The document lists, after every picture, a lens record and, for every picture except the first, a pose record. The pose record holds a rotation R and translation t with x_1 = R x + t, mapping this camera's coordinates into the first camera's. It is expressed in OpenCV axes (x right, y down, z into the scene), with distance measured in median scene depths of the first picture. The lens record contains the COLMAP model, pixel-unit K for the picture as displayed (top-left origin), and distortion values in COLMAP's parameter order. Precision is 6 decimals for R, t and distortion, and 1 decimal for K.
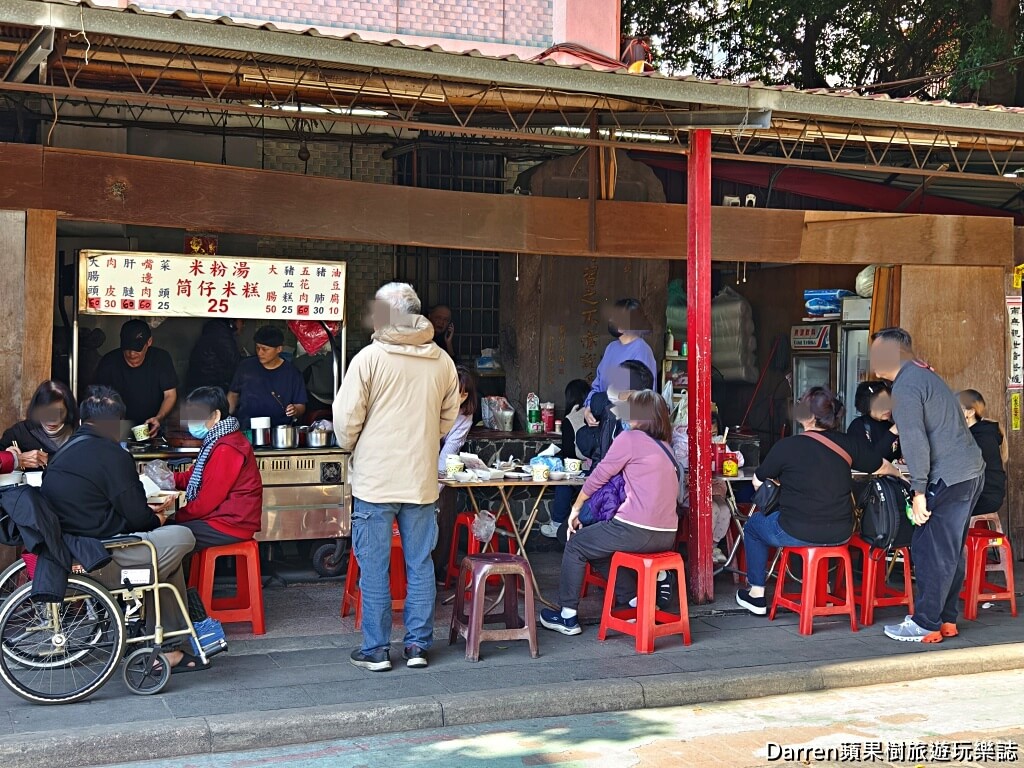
lens RADIAL K [[1373.9, 0, 541.3], [0, 1373.9, 375.1], [0, 0, 1]] dist [0.070695, 0.000000]
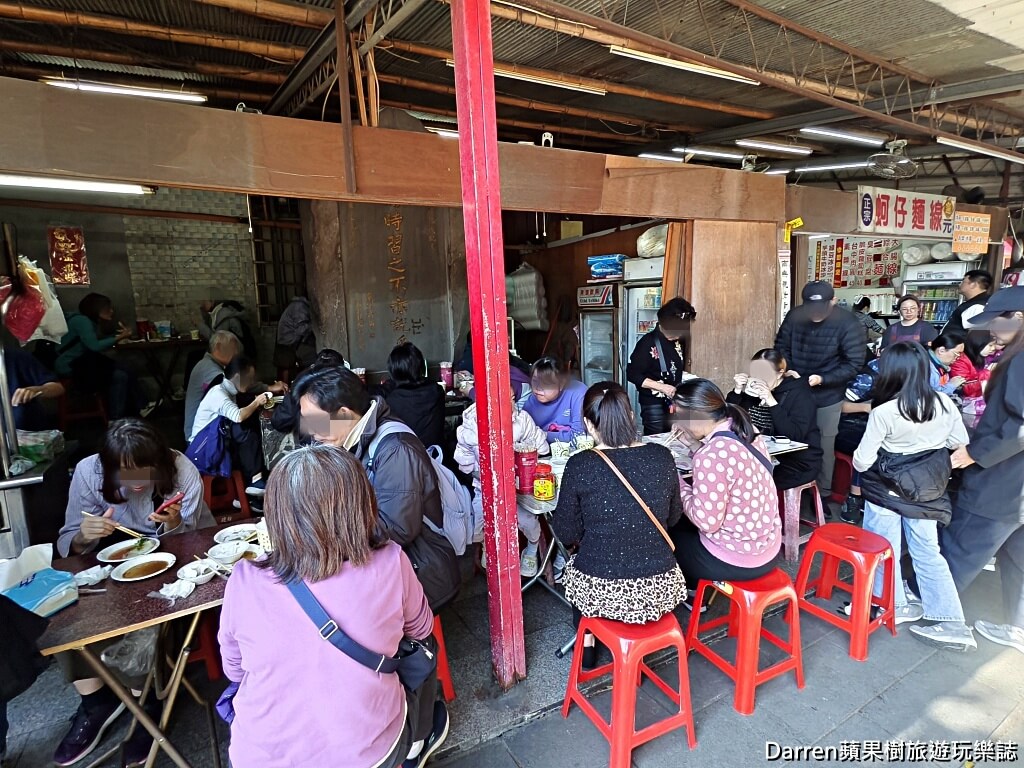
lens RADIAL K [[545.8, 0, 521.3], [0, 545.8, 391.8], [0, 0, 1]] dist [-0.018819, -0.000457]
pose [[0.990957, -0.060146, 0.119940, 0.092665], [0.043258, 0.989383, 0.138746, -0.017944], [-0.127012, -0.132303, 0.983038, 0.706975]]
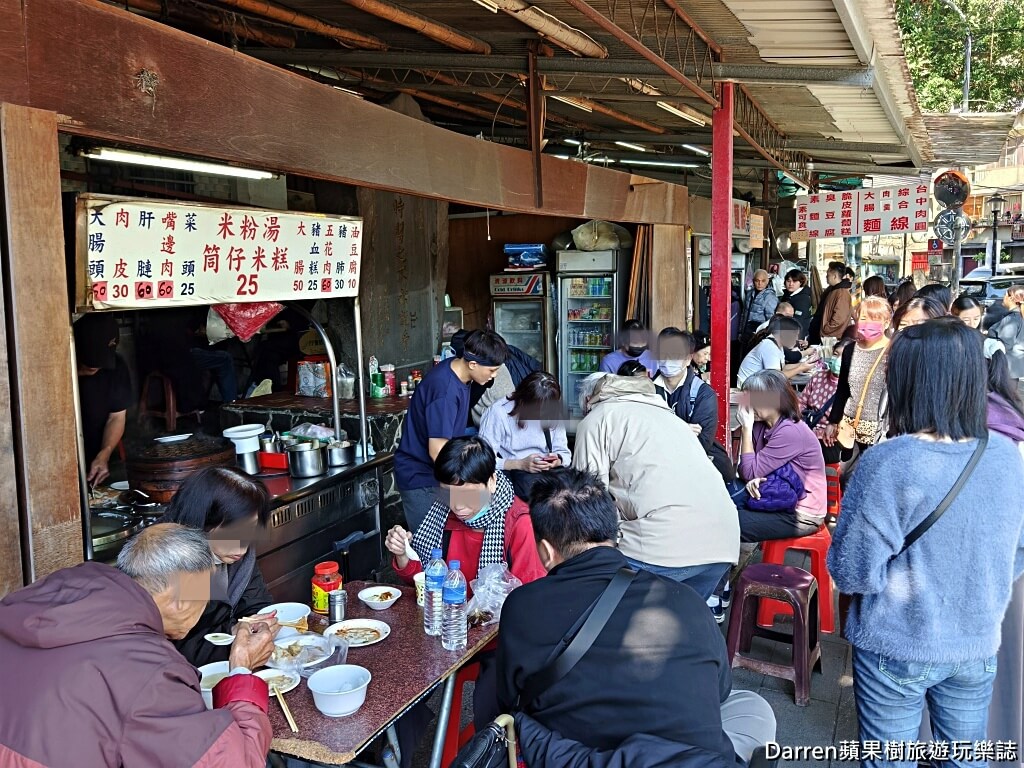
lens RADIAL K [[846.9, 0, 514.9], [0, 846.9, 413.5], [0, 0, 1]] dist [-0.043244, 0.011173]
pose [[0.753550, -0.137762, 0.642794, -0.392797], [0.043400, 0.986088, 0.160458, -0.047186], [-0.655956, -0.093016, 0.749046, 0.592420]]
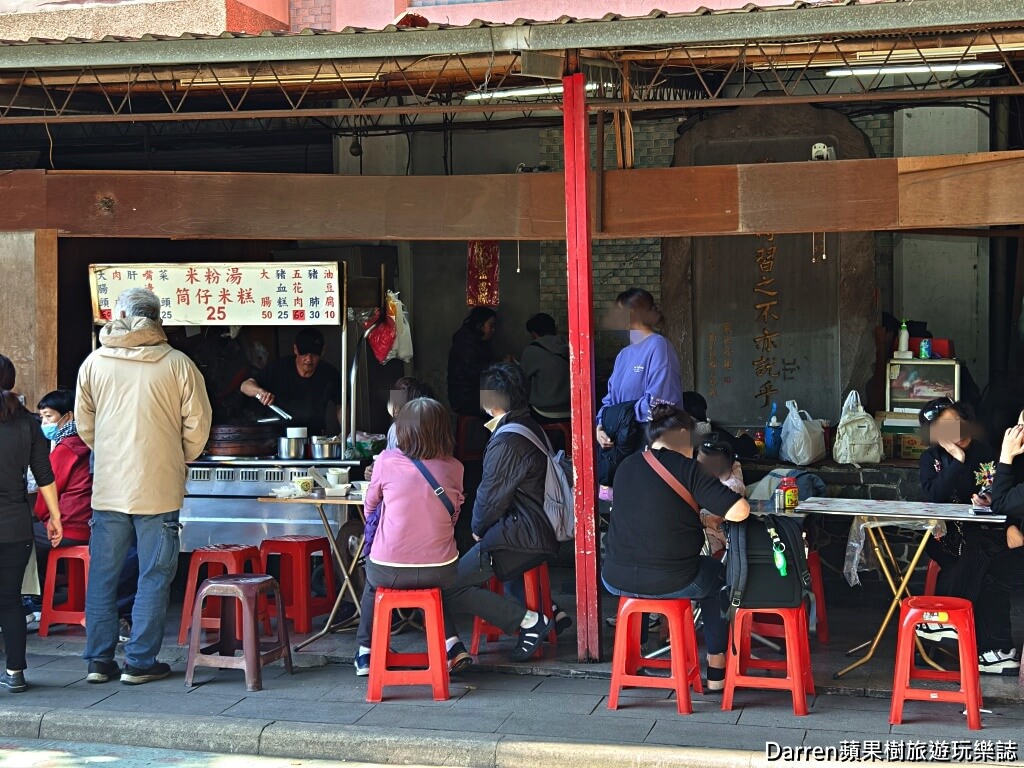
lens RADIAL K [[1619.0, 0, 519.1], [0, 1619.0, 385.6], [0, 0, 1]] dist [0.069083, 0.000000]
pose [[0.783755, -0.004413, -0.621054, 0.639806], [-0.000565, 0.999969, -0.007818, 0.010311], [0.621070, 0.006478, 0.783729, 0.216394]]
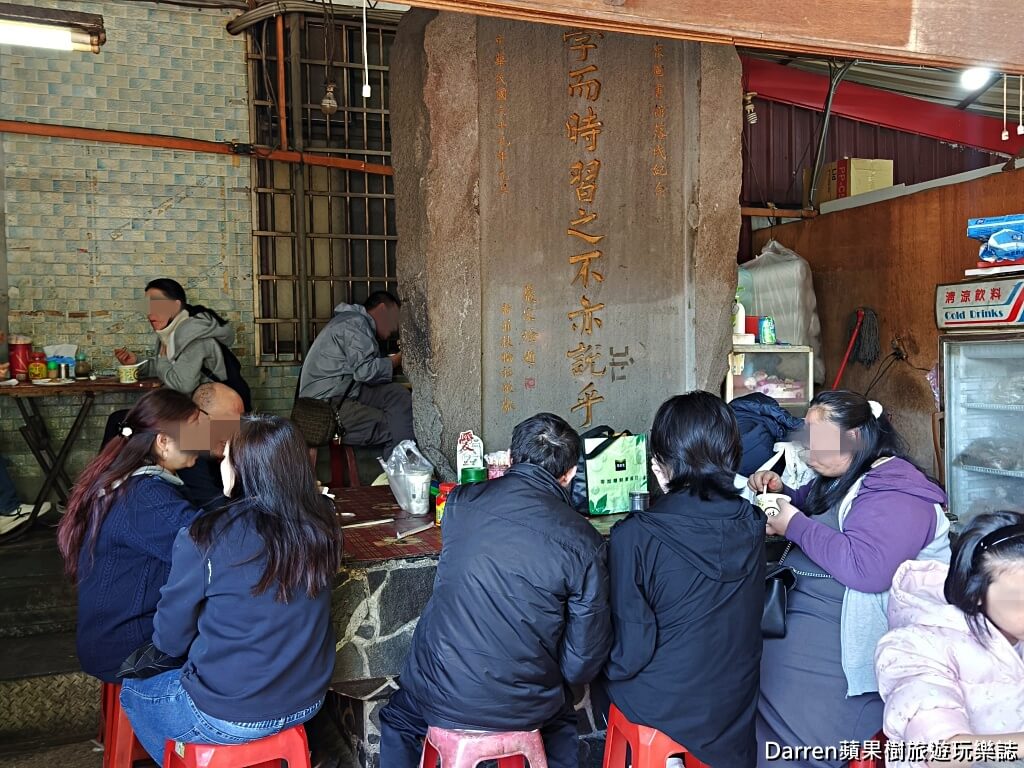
lens RADIAL K [[986.8, 0, 528.5], [0, 986.8, 392.7], [0, 0, 1]] dist [0.040949, 0.000000]
pose [[0.999598, -0.026834, 0.009170, 0.013616], [0.026570, 0.999262, 0.027745, -0.011011], [-0.009908, -0.027490, 0.999573, 0.818460]]
